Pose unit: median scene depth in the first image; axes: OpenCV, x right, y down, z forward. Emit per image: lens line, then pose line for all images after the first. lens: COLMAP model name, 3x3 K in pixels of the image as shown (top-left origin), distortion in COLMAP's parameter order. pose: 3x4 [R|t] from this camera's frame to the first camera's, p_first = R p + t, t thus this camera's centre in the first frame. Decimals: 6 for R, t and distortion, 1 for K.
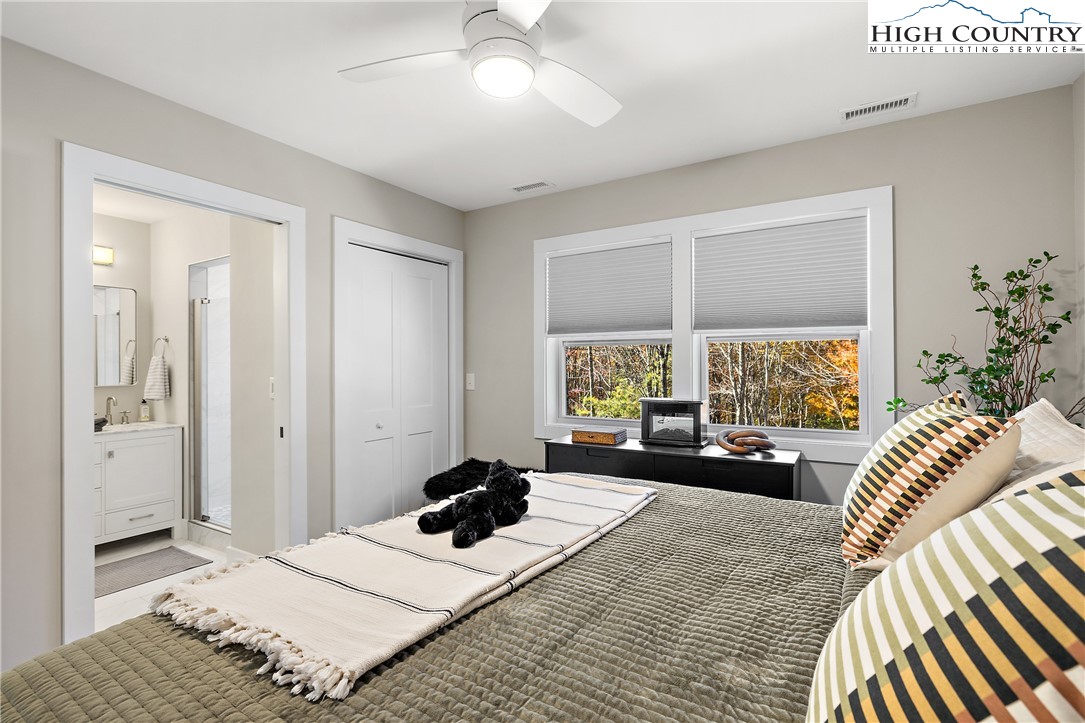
lens RADIAL K [[510.5, 0, 543.6], [0, 510.5, 357.7], [0, 0, 1]] dist [-0.001256, -0.000321]
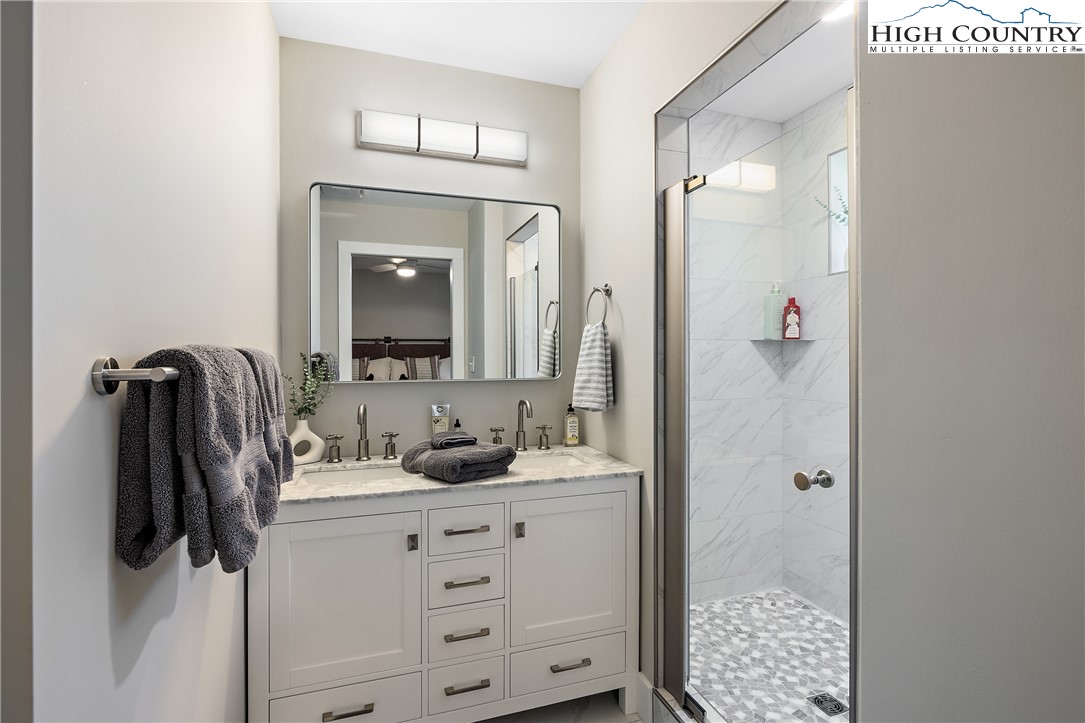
lens RADIAL K [[510.5, 0, 543.6], [0, 510.5, 357.7], [0, 0, 1]] dist [-0.001256, -0.000321]
pose [[0.770699, 0.012098, -0.637085, -0.447421], [-0.000578, 0.999833, 0.018286, 0.020322], [0.637199, -0.013725, 0.770577, 0.547035]]
